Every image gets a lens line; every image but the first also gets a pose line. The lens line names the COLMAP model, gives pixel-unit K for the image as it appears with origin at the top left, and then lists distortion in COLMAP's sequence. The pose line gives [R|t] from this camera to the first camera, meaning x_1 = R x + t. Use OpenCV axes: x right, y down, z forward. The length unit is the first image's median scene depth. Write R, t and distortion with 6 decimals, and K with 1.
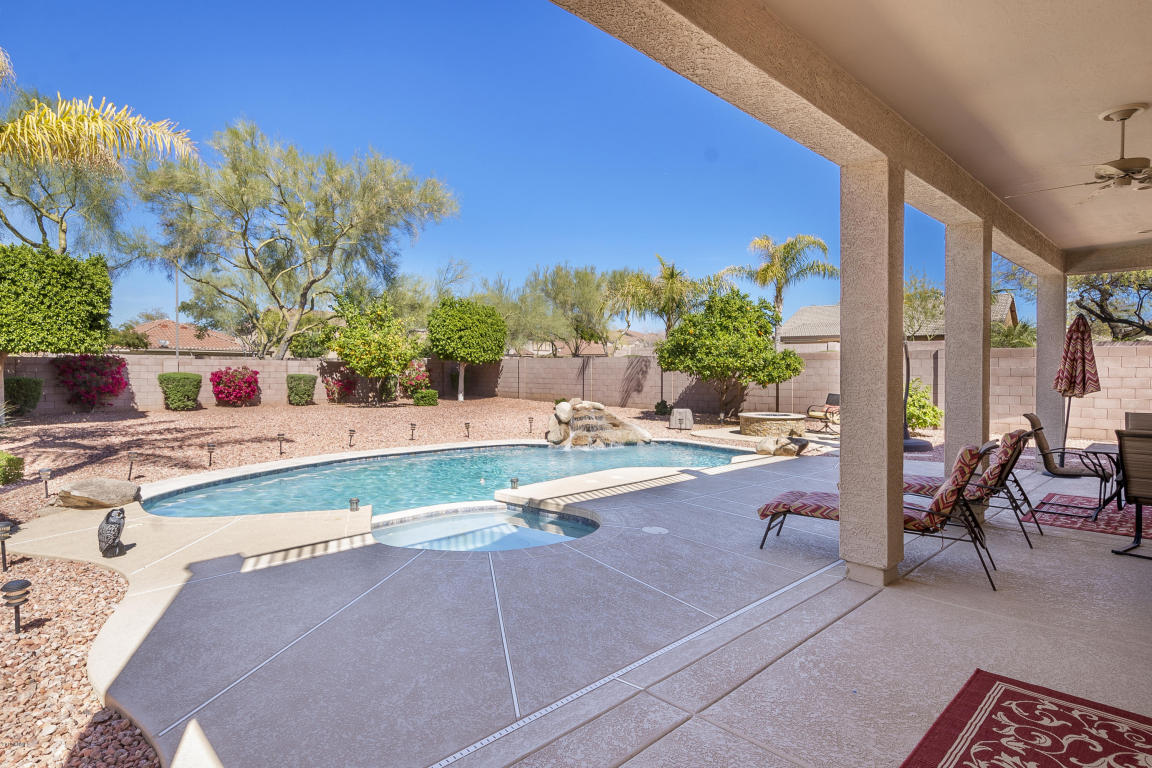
lens RADIAL K [[605.5, 0, 576.9], [0, 605.5, 374.0], [0, 0, 1]] dist [-0.003361, -0.000261]
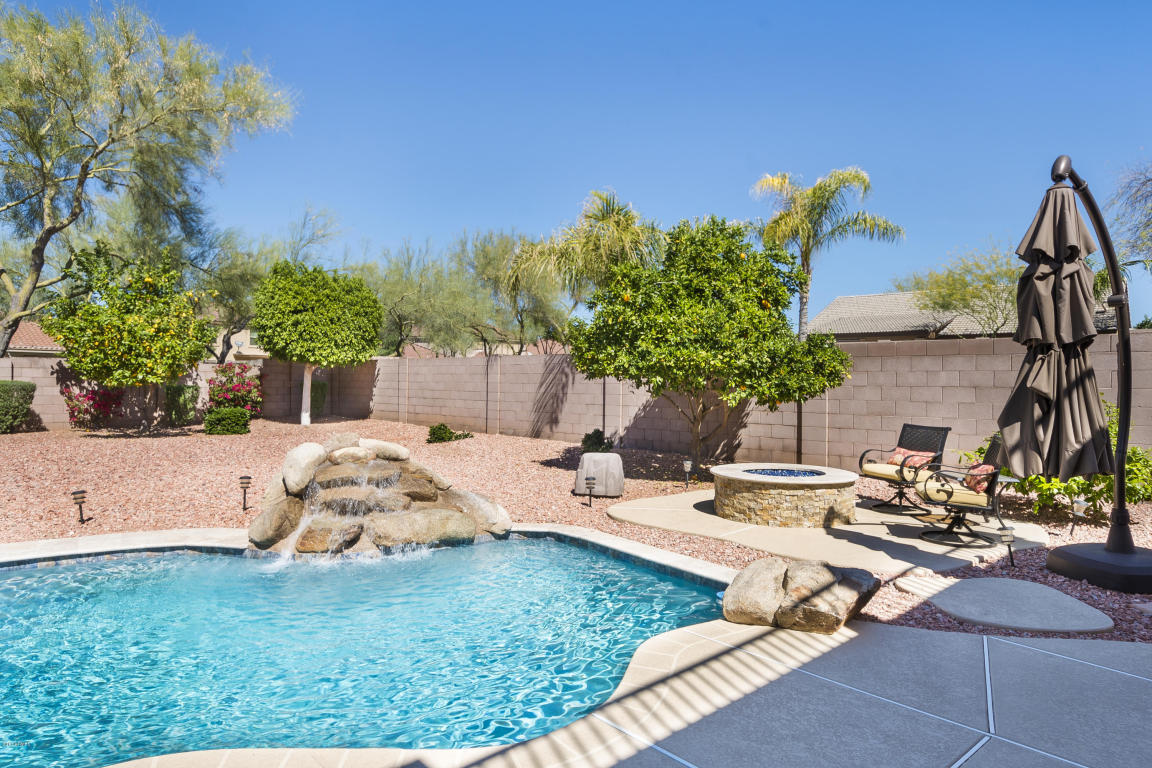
lens RADIAL K [[723.2, 0, 574.9], [0, 723.2, 386.7], [0, 0, 1]] dist [0.006215, 0.000666]
pose [[0.999893, 0.005616, 0.013527, 0.136737], [-0.005638, 0.999983, 0.001586, 0.003046], [-0.013518, -0.001662, 0.999907, 0.398192]]
